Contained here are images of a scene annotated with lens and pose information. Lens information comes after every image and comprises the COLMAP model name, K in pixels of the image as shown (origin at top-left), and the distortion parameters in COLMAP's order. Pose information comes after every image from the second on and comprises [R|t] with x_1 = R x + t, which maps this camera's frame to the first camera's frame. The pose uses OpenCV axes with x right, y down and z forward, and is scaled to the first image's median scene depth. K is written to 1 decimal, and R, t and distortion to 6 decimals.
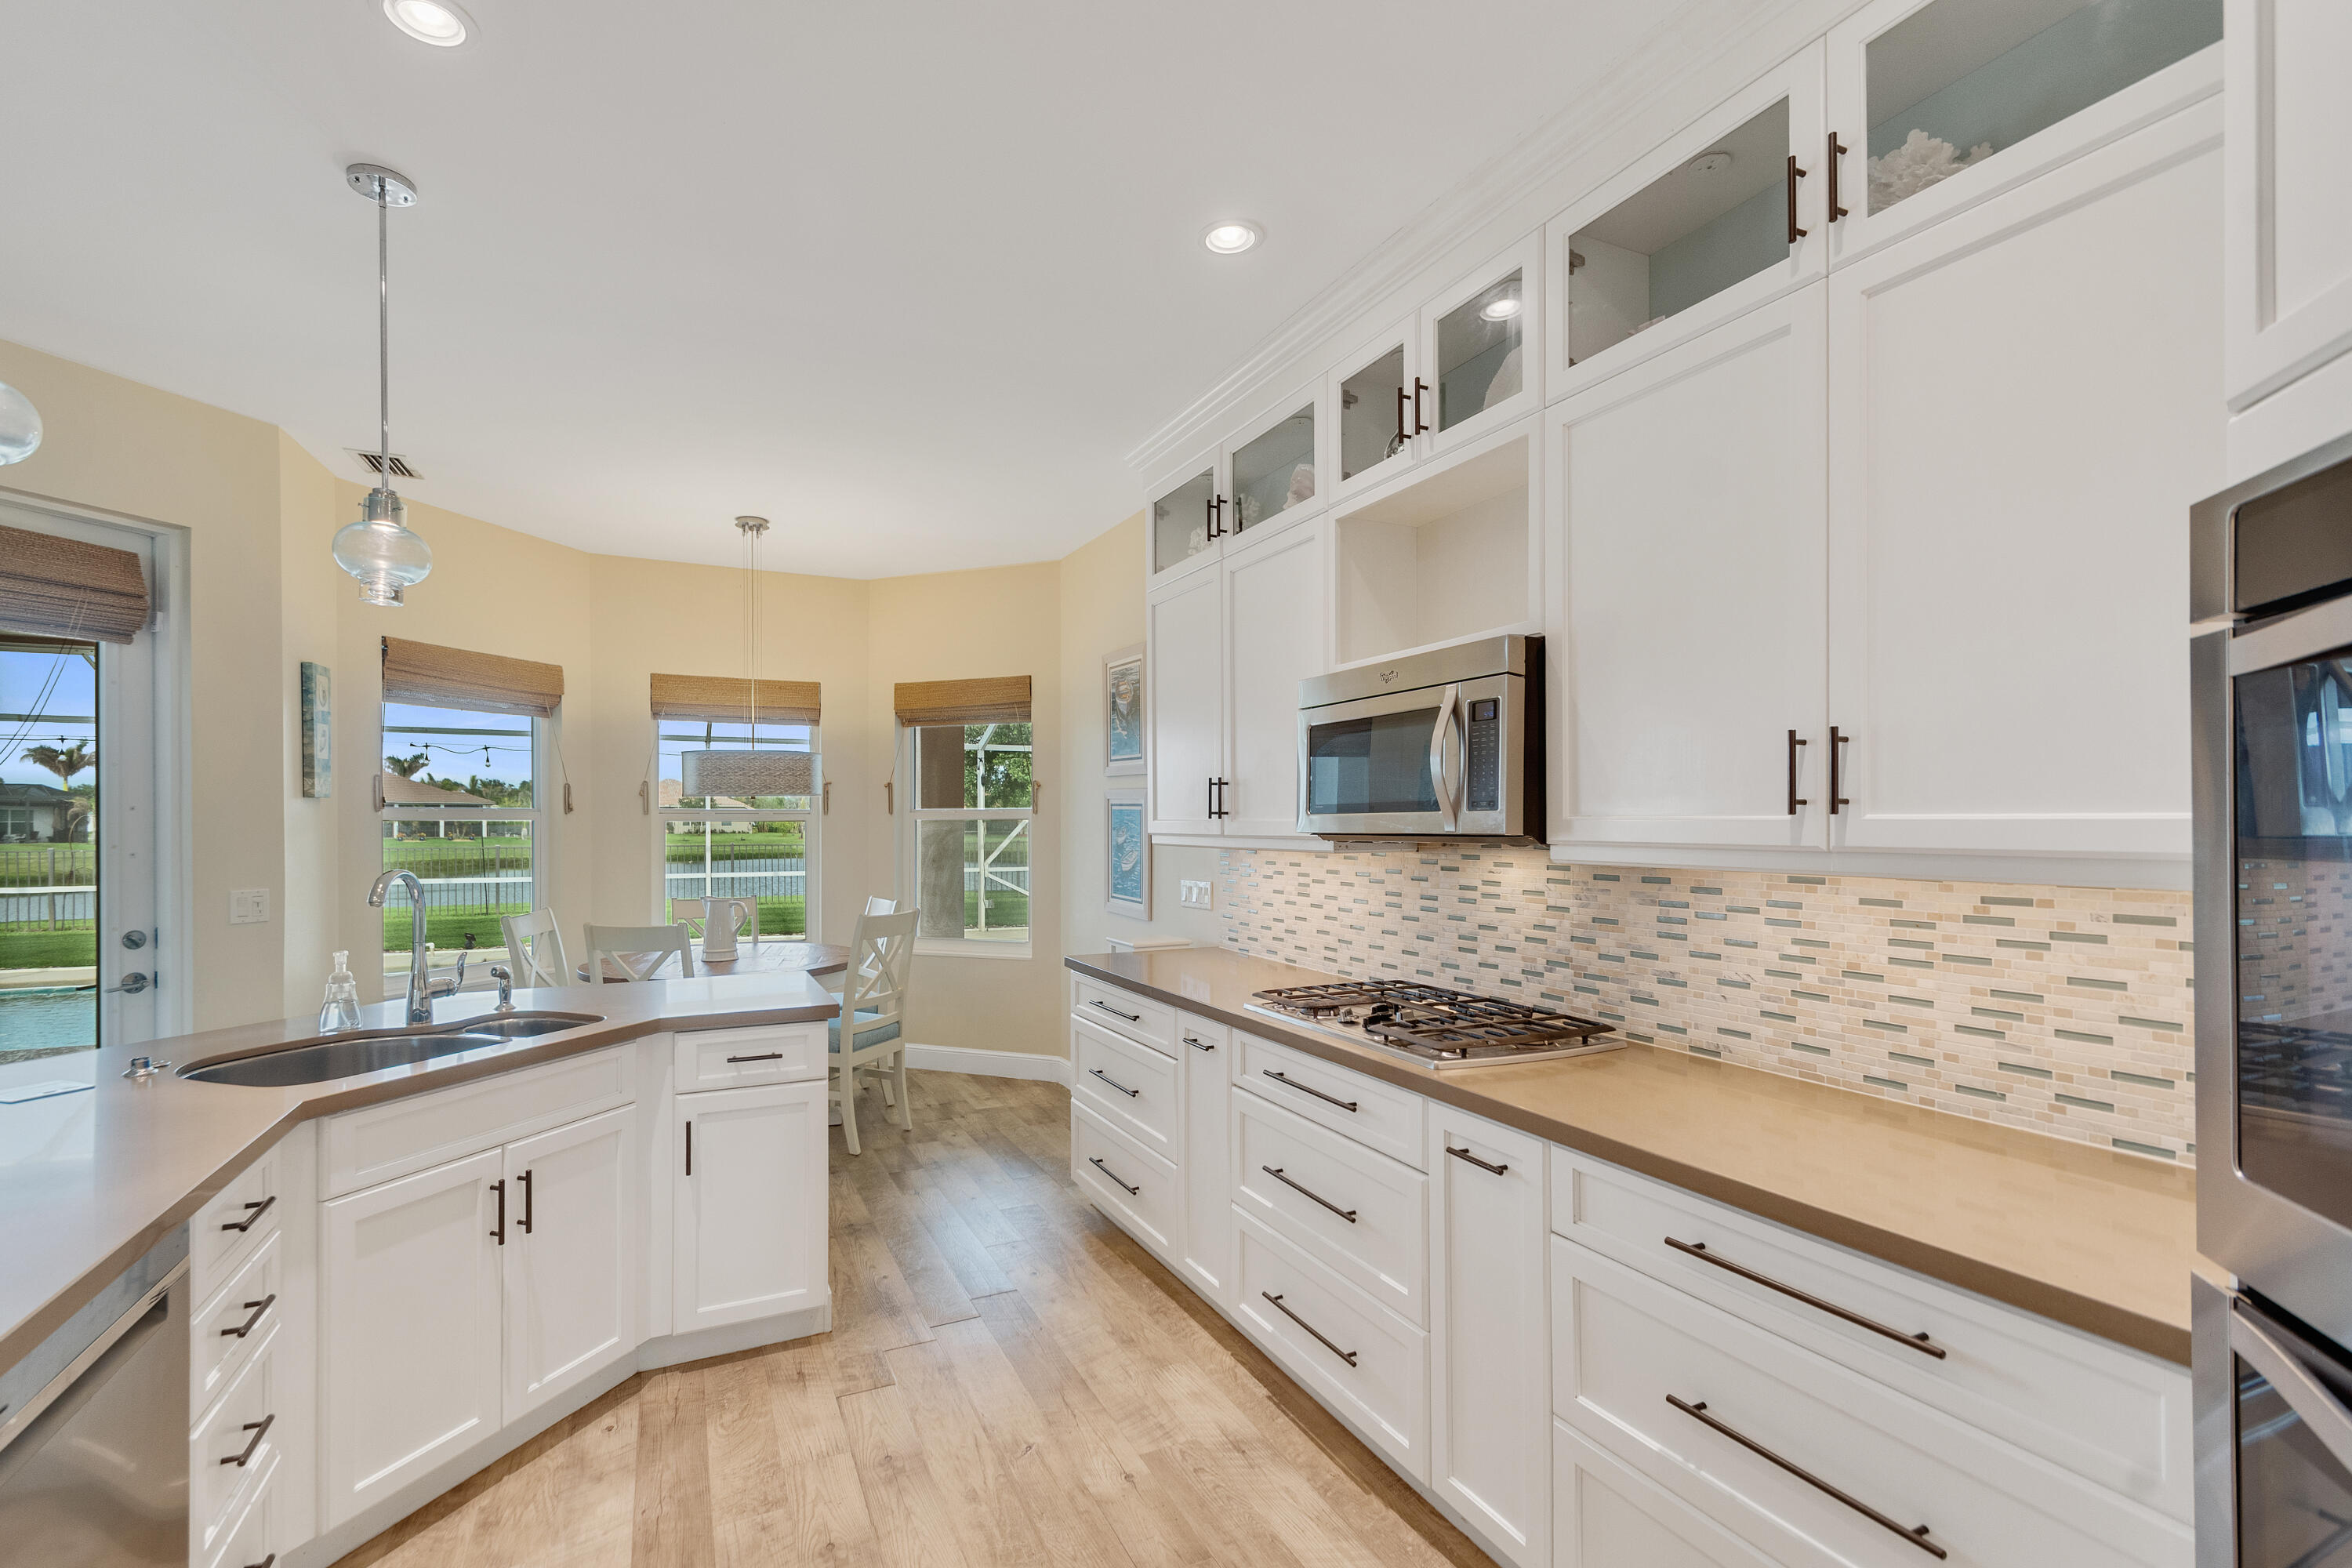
lens RADIAL K [[1047.7, 0, 1121.5], [0, 1047.7, 817.8], [0, 0, 1]] dist [0.004328, -0.001423]
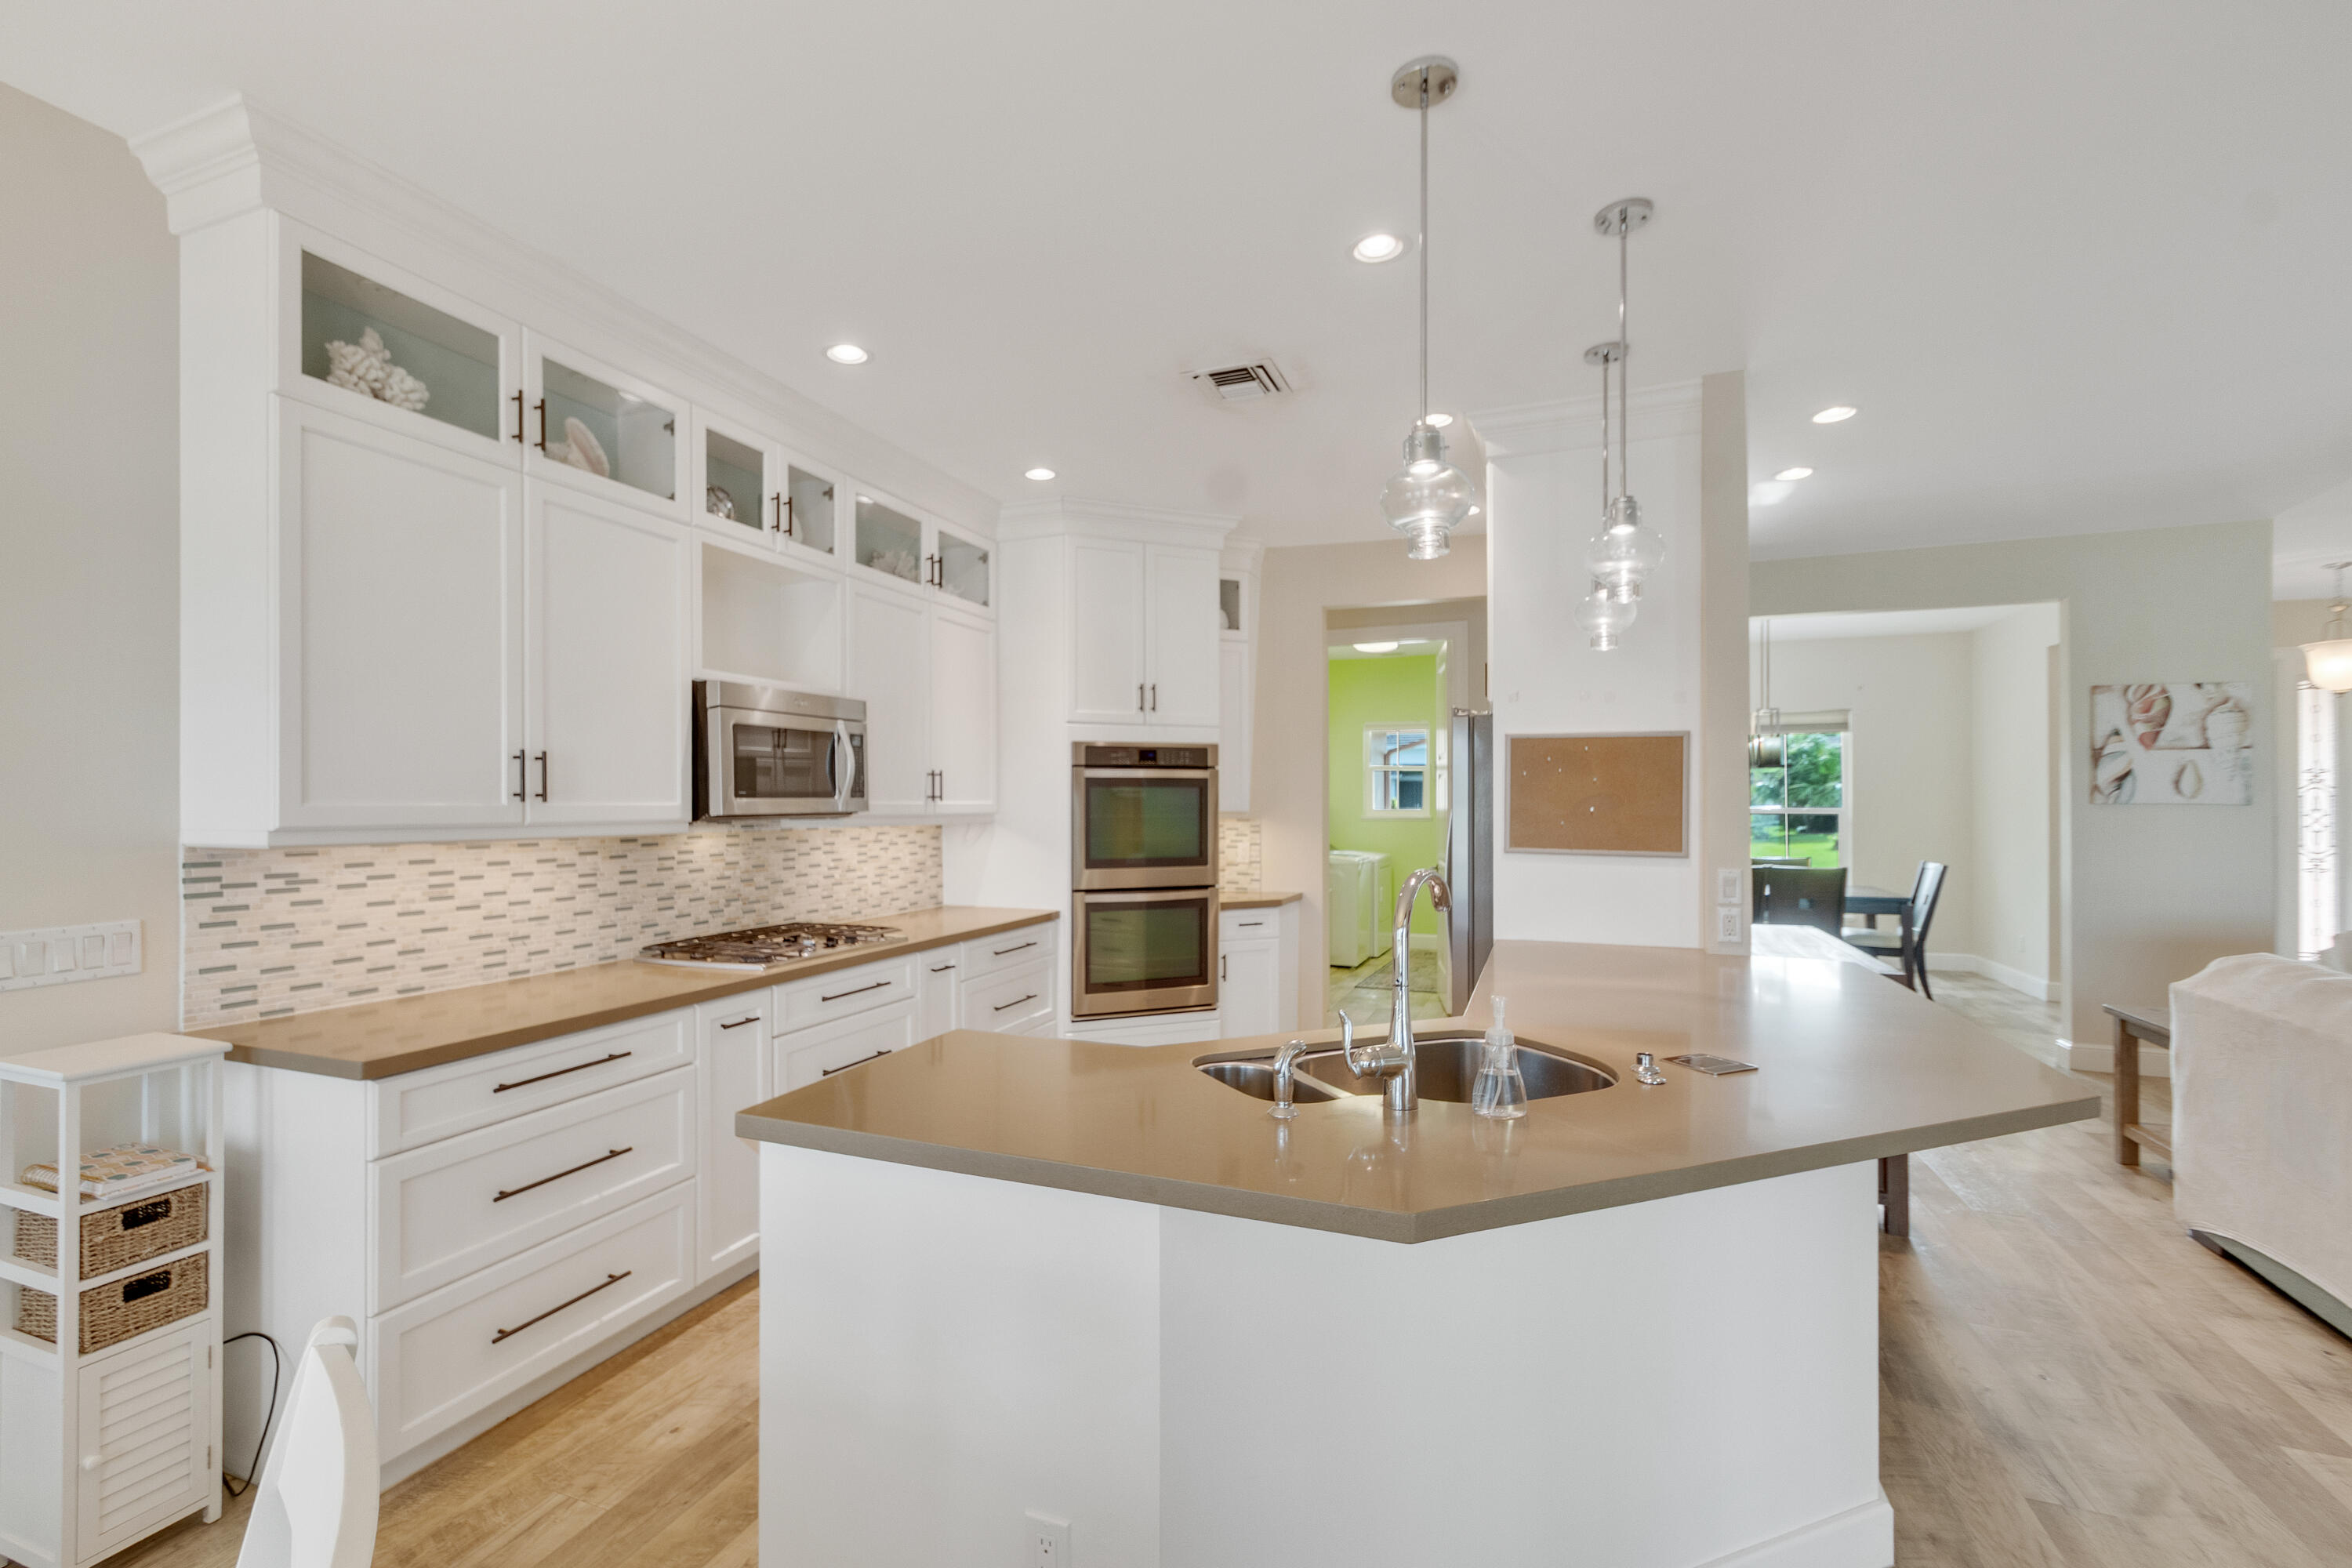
lens RADIAL K [[1047.7, 0, 1122.6], [0, 1047.7, 809.9], [0, 0, 1]] dist [0.004328, -0.001423]
pose [[-0.697491, 0.003017, 0.716587, -0.965571], [0.004958, 0.999988, 0.000616, 0.010993], [-0.716576, 0.003982, -0.697498, 1.514251]]
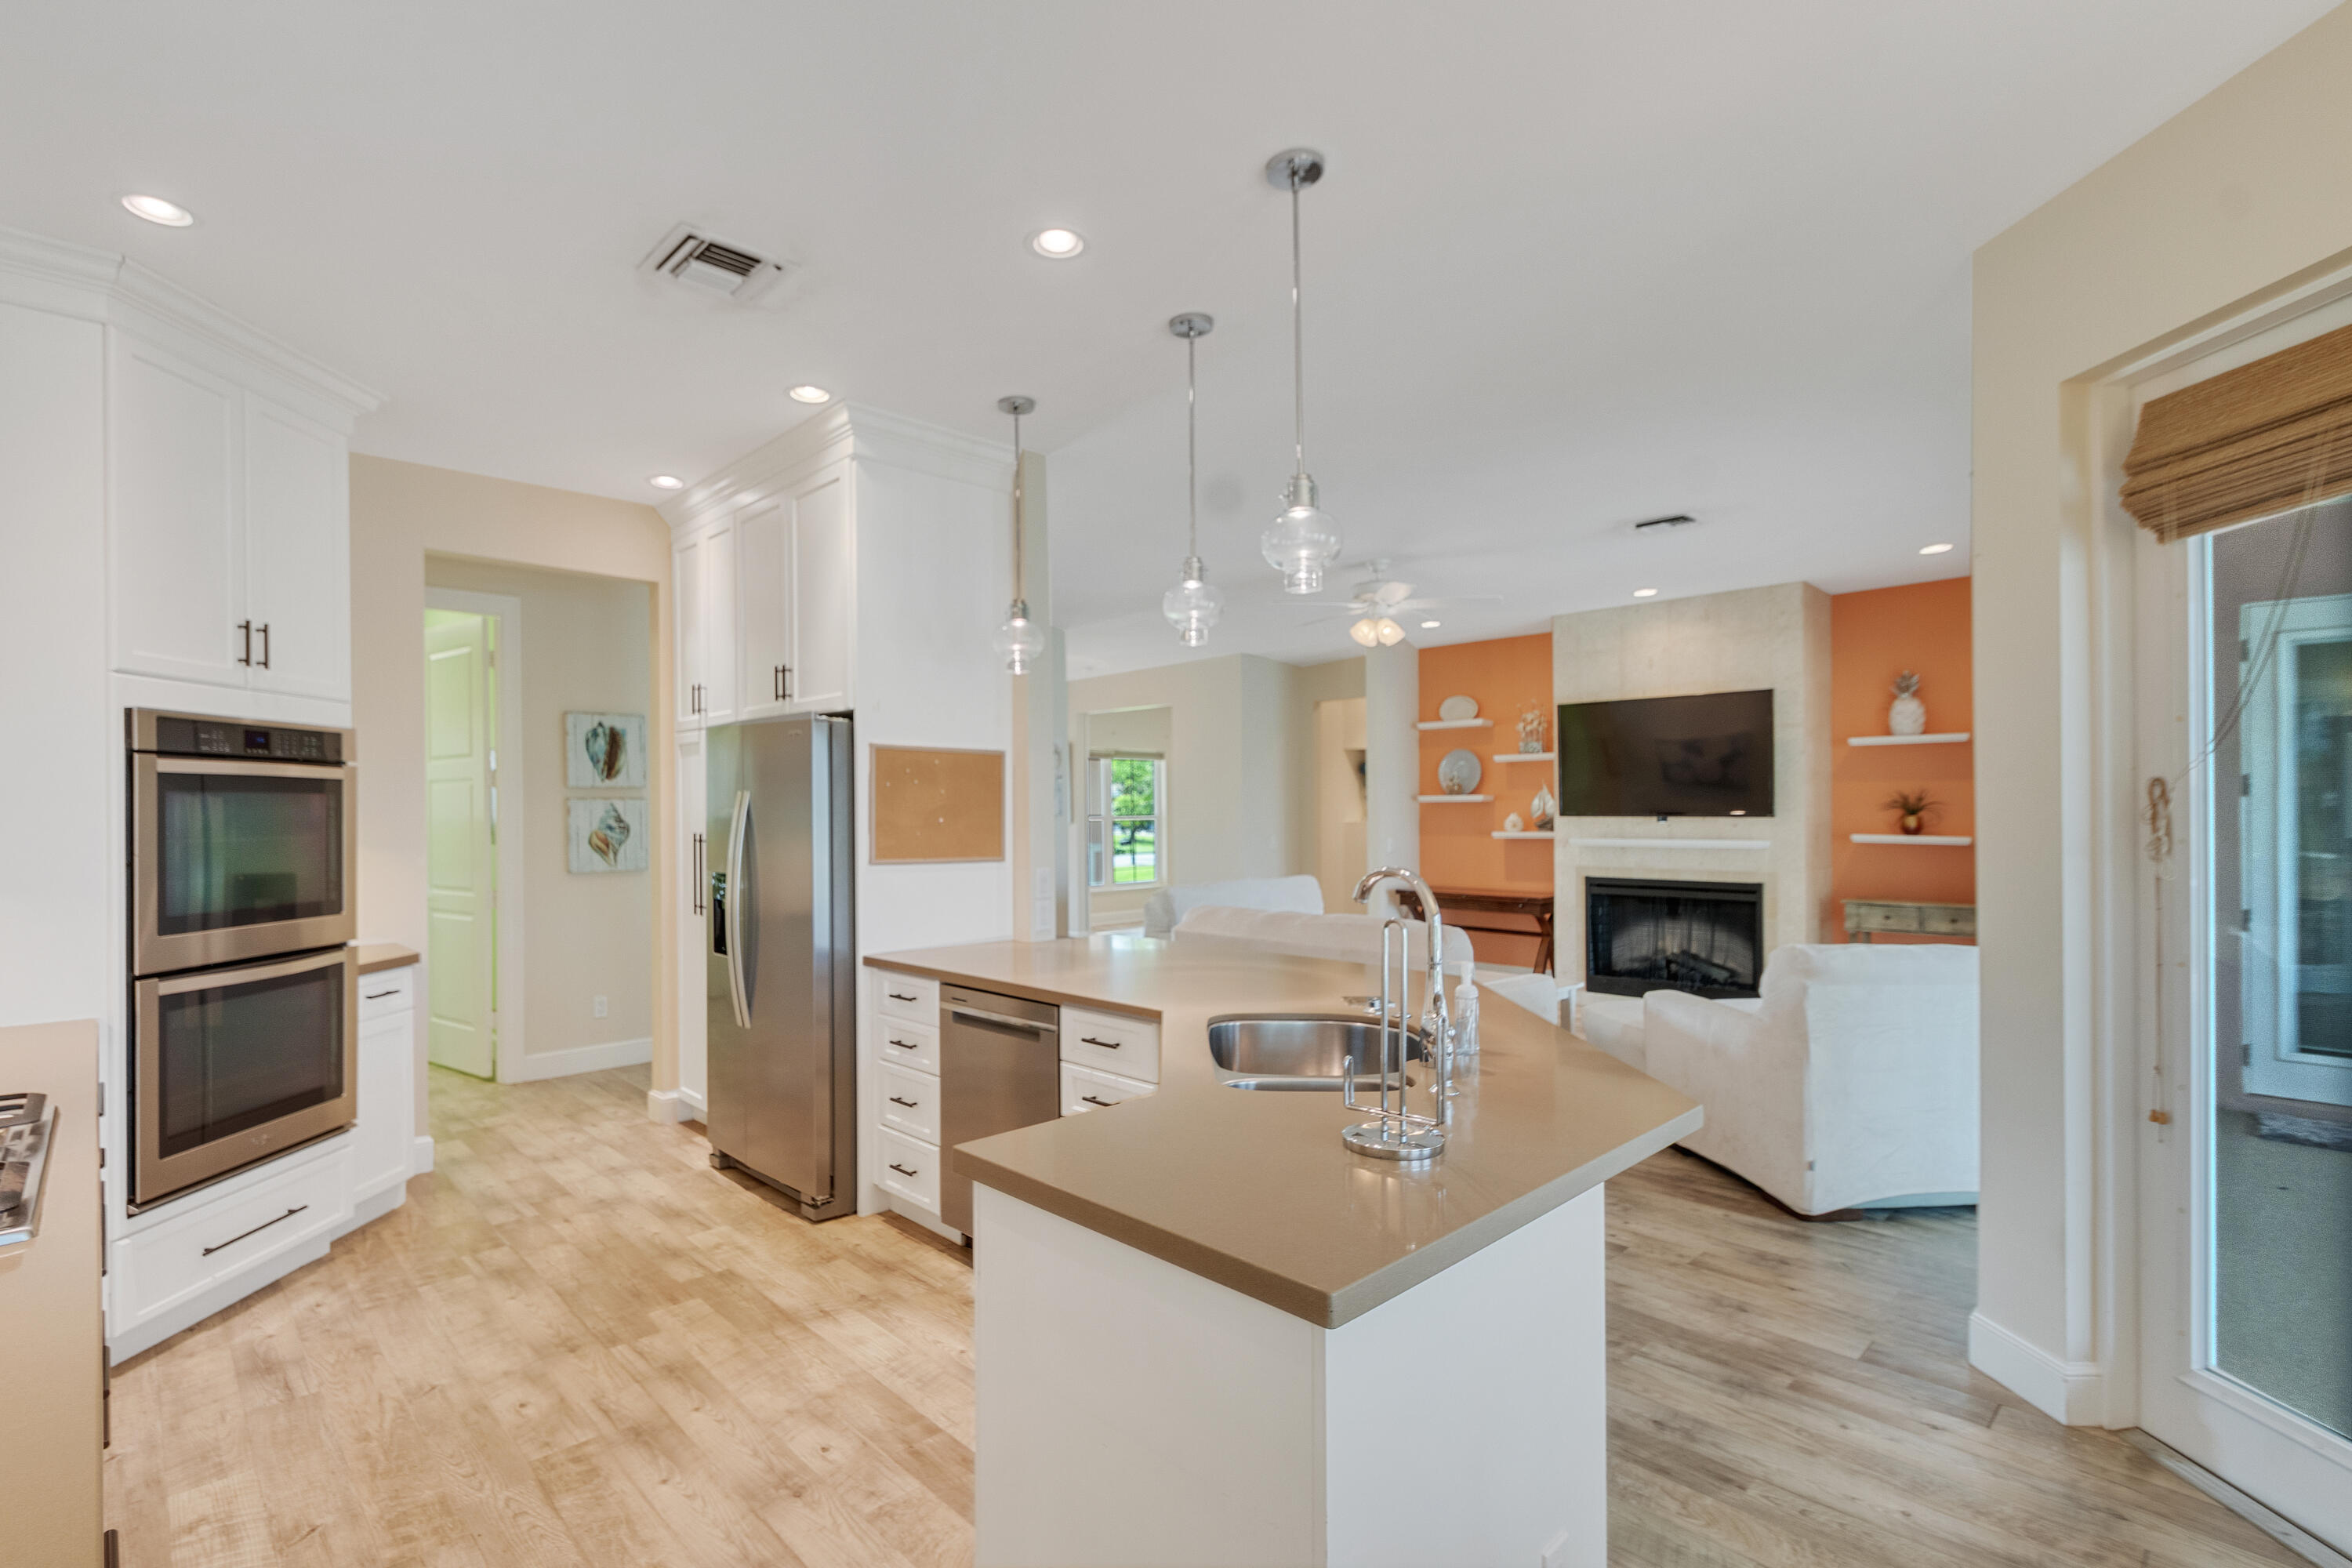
lens RADIAL K [[1066.8, 0, 1168.8], [0, 1066.8, 808.3], [0, 0, 1]] dist [0.004662, 0.000576]
pose [[-0.951698, 0.008442, -0.306918, -0.261583], [0.008732, 0.999962, 0.000427, -0.001456], [0.306910, -0.002274, -0.951736, 1.589199]]
